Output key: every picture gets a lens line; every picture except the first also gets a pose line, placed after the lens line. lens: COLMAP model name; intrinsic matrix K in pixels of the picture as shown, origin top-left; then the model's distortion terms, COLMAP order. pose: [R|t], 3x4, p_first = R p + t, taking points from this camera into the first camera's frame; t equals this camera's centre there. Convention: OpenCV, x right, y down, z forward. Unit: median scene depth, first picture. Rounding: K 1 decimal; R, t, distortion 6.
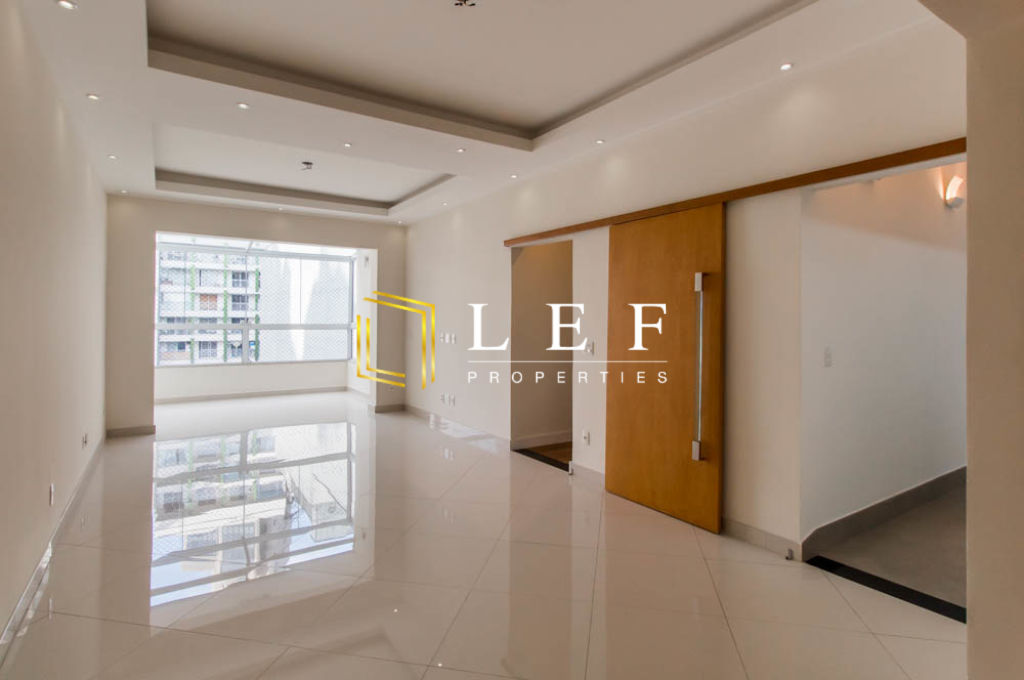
lens RADIAL K [[523.0, 0, 514.1], [0, 523.0, 331.4], [0, 0, 1]] dist [-0.019798, -0.001013]
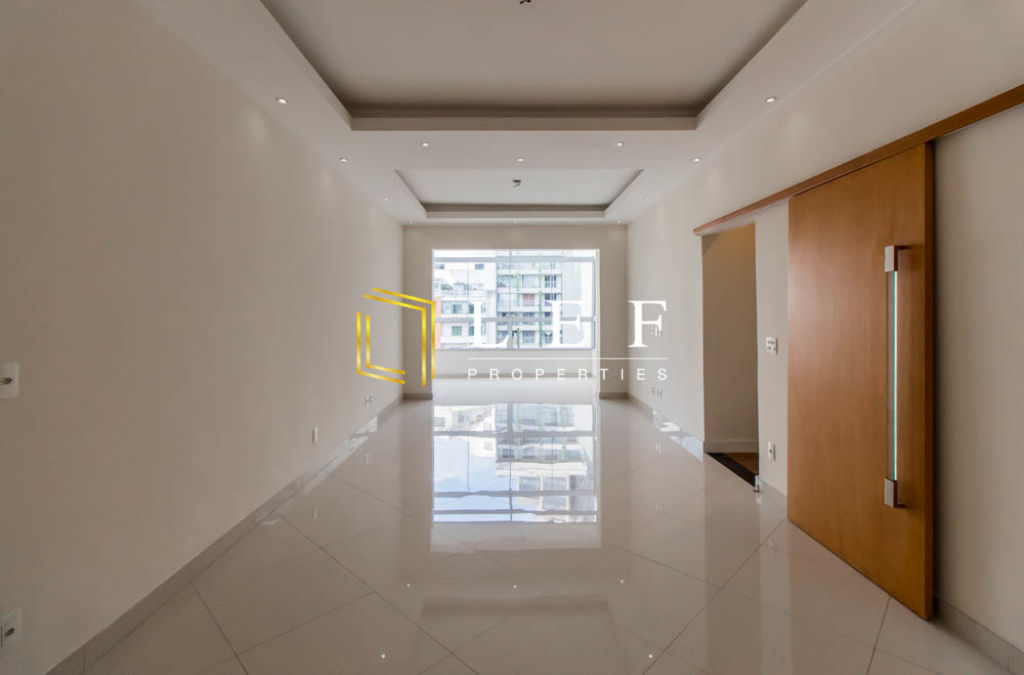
lens RADIAL K [[468.5, 0, 508.5], [0, 468.5, 318.7], [0, 0, 1]] dist [-0.026903, 0.000275]
pose [[0.829350, -0.002202, -0.558725, 0.150609], [-0.003132, 0.999958, -0.008591, -0.002989], [0.558721, 0.008875, 0.829309, 0.099839]]
